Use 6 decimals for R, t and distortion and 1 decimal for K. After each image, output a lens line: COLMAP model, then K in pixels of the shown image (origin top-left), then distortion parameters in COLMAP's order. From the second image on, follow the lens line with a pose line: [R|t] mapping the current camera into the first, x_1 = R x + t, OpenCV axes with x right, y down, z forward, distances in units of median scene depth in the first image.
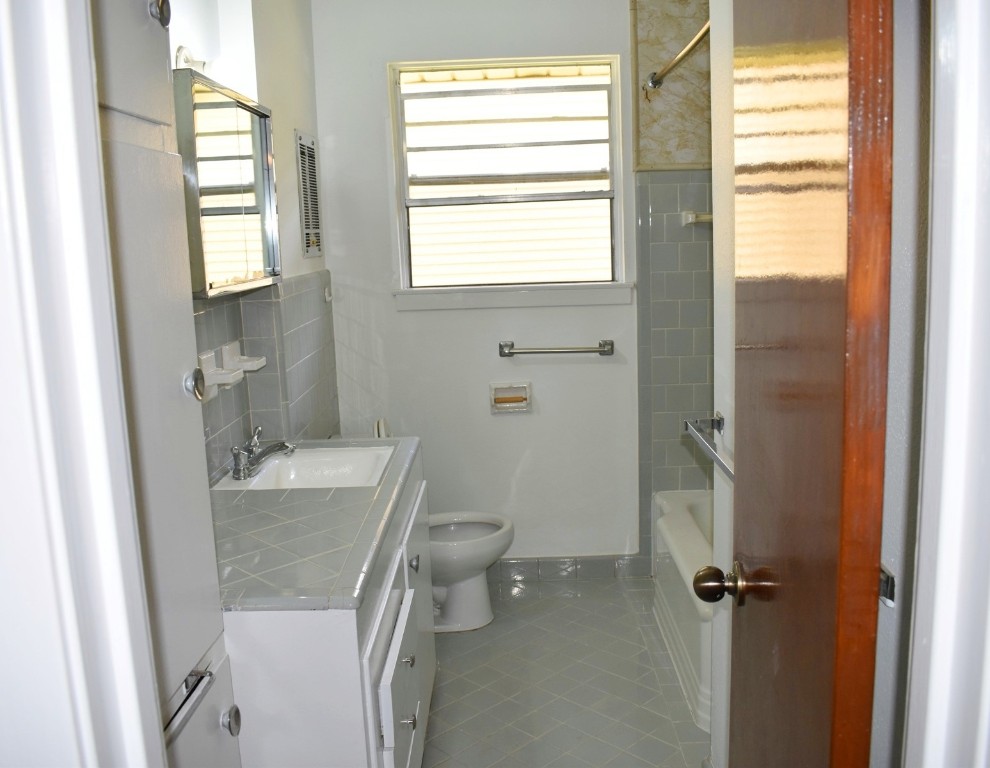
lens RADIAL K [[944.3, 0, 495.7], [0, 944.3, 383.5], [0, 0, 1]] dist [-0.085893, 0.000000]
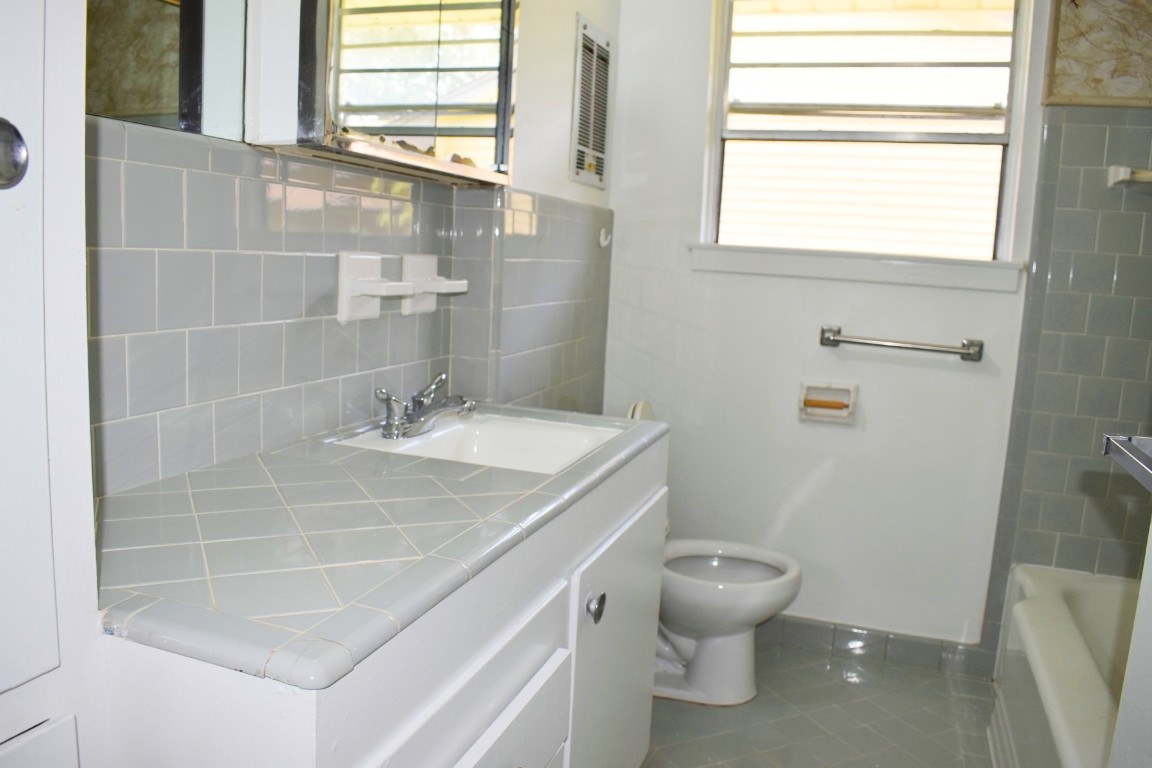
lens RADIAL K [[902.3, 0, 576.2], [0, 902.3, 382.7], [0, 0, 1]] dist [-0.097977, 0.019399]
pose [[0.942823, 0.130506, -0.306680, 0.044530], [-0.138763, 0.990312, -0.005175, 0.031813], [0.303034, 0.047435, 0.951799, 0.280057]]
